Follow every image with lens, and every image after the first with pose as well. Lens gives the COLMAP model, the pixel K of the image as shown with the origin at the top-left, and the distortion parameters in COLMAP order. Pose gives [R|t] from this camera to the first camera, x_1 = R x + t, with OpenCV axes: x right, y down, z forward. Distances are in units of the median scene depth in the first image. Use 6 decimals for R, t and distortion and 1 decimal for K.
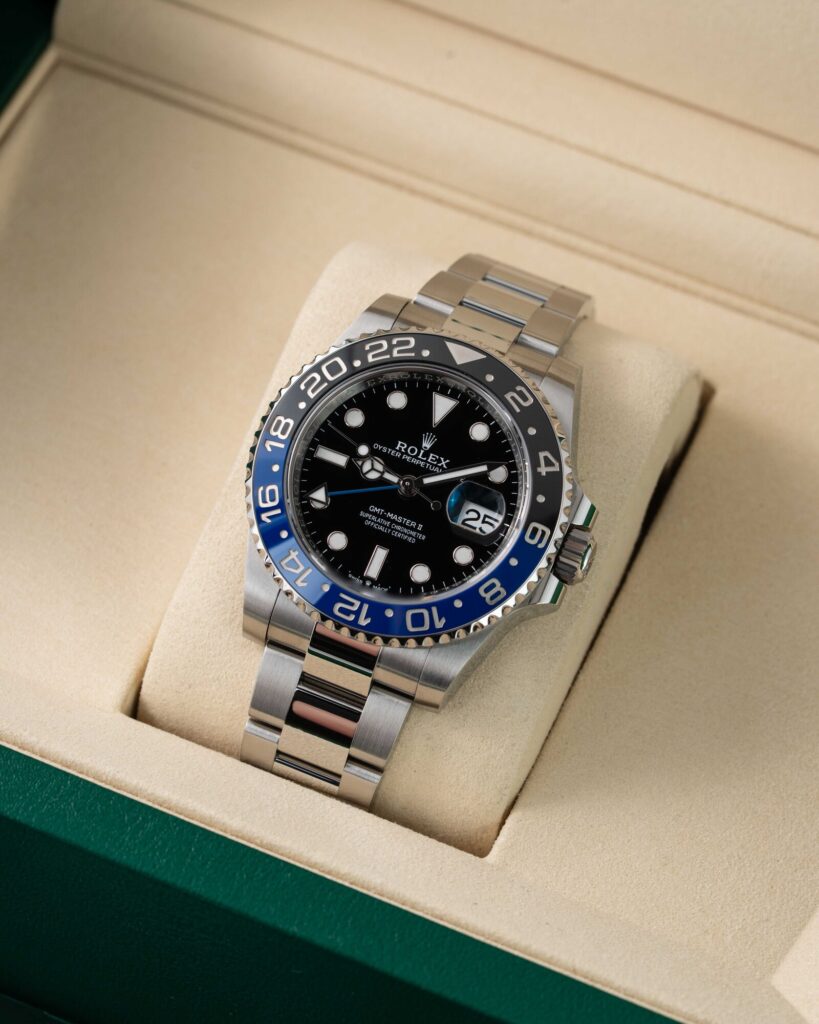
lens RADIAL K [[4776.6, 0, 410.1], [0, 4776.6, 508.0], [0, 0, 1]] dist [0.032548, 0.000000]
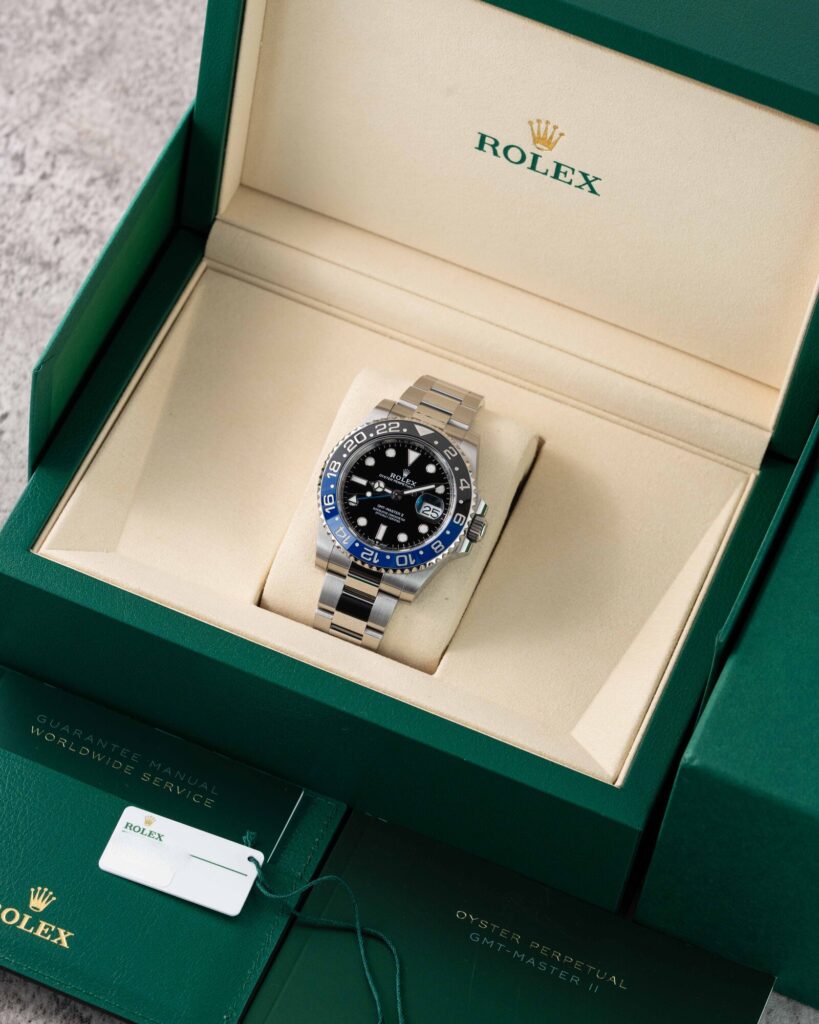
lens RADIAL K [[4776.6, 0, 408.5], [0, 4776.6, 513.5], [0, 0, 1]] dist [0.032548, 0.000000]
pose [[0.999291, 0.001120, 0.037638, -0.072563], [-0.002393, 0.999426, 0.033797, -0.066119], [-0.037578, -0.033863, 0.998720, -1.055410]]
